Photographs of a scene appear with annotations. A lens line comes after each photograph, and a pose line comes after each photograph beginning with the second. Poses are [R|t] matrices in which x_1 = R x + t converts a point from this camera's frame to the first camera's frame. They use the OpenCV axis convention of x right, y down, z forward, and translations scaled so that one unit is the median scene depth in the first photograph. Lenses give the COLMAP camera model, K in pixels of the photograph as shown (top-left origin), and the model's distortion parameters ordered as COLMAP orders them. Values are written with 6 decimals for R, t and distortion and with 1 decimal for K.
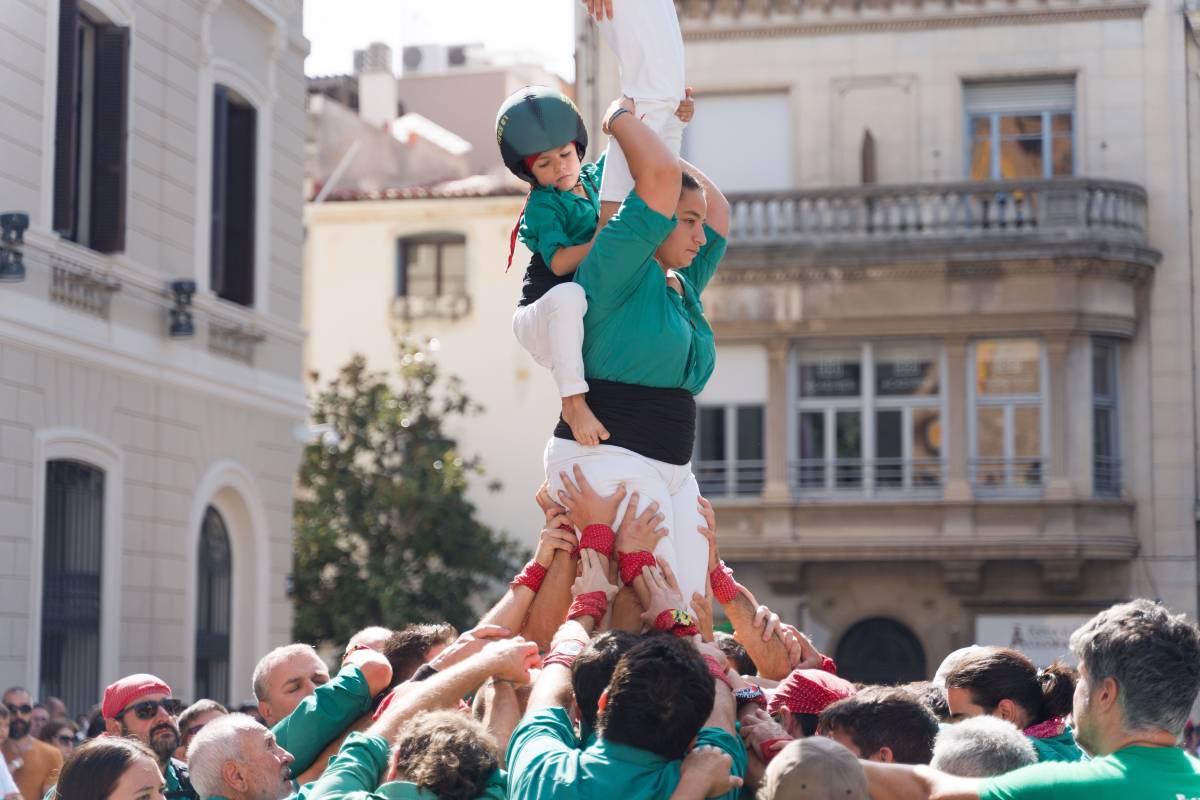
lens RADIAL K [[2525.1, 0, 605.1], [0, 2525.1, 398.3], [0, 0, 1]] dist [-0.020259, 0.000000]
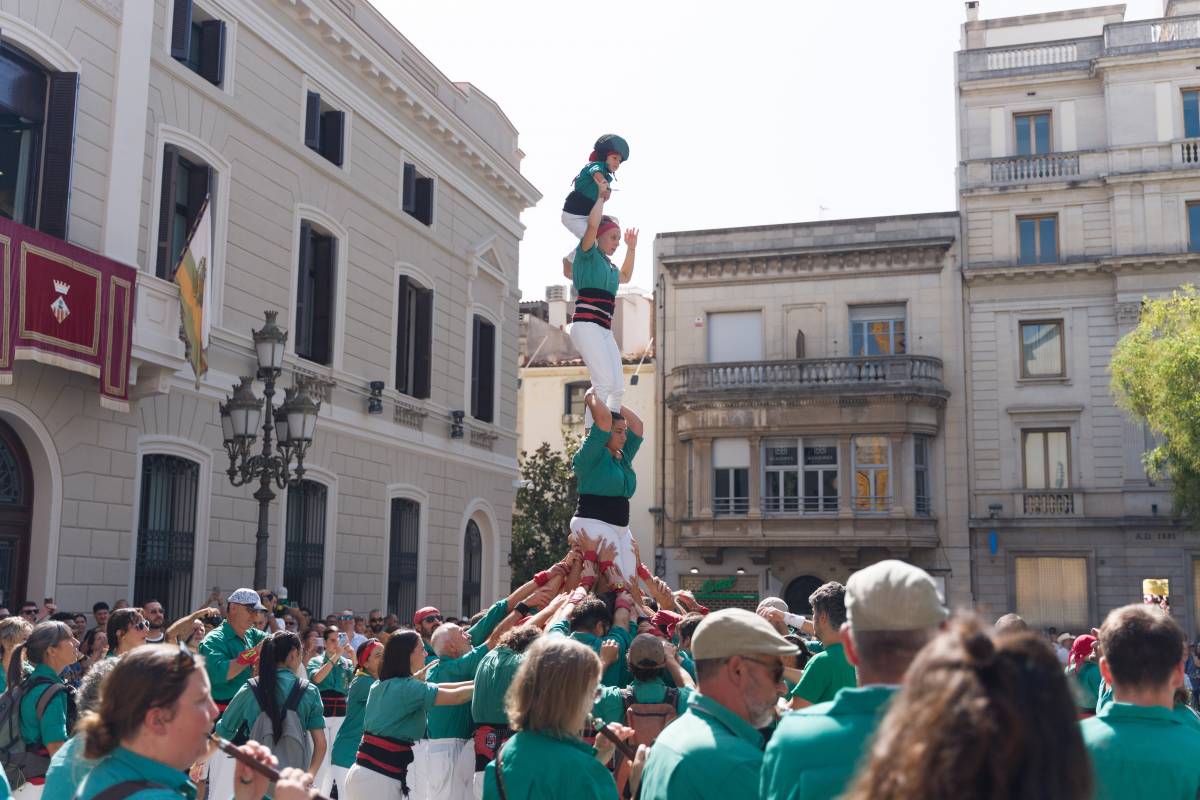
lens RADIAL K [[1332.4, 0, 590.5], [0, 1332.4, 400.3], [0, 0, 1]] dist [0.028710, 0.000000]
pose [[0.997363, -0.001918, -0.072555, 0.015658], [-0.001072, 0.999153, -0.041146, -0.007926], [0.072573, 0.041115, 0.996515, -0.062293]]
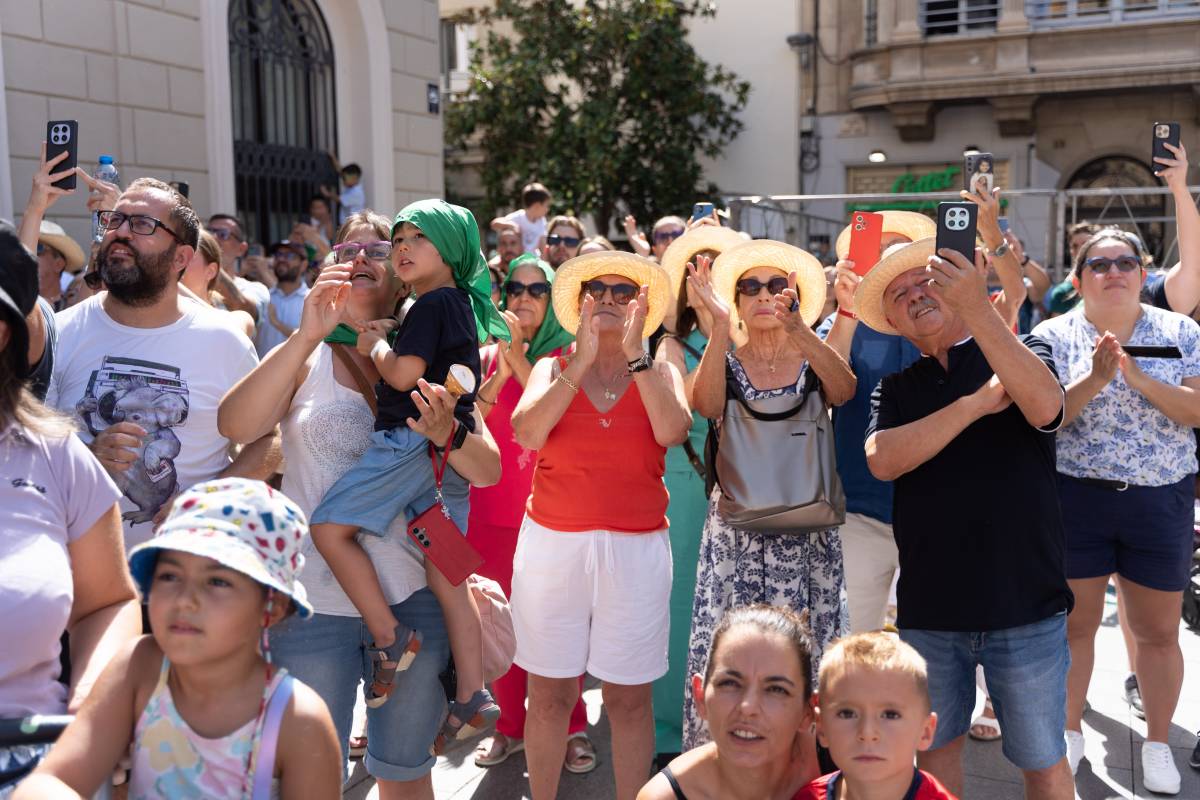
lens RADIAL K [[1332.4, 0, 605.4], [0, 1332.4, 401.0], [0, 0, 1]] dist [0.028710, 0.000000]
pose [[0.987265, 0.001133, -0.159081, -0.003037], [0.034248, 0.975013, 0.219490, 0.061753], [0.155355, -0.222143, 0.962558, 0.470349]]
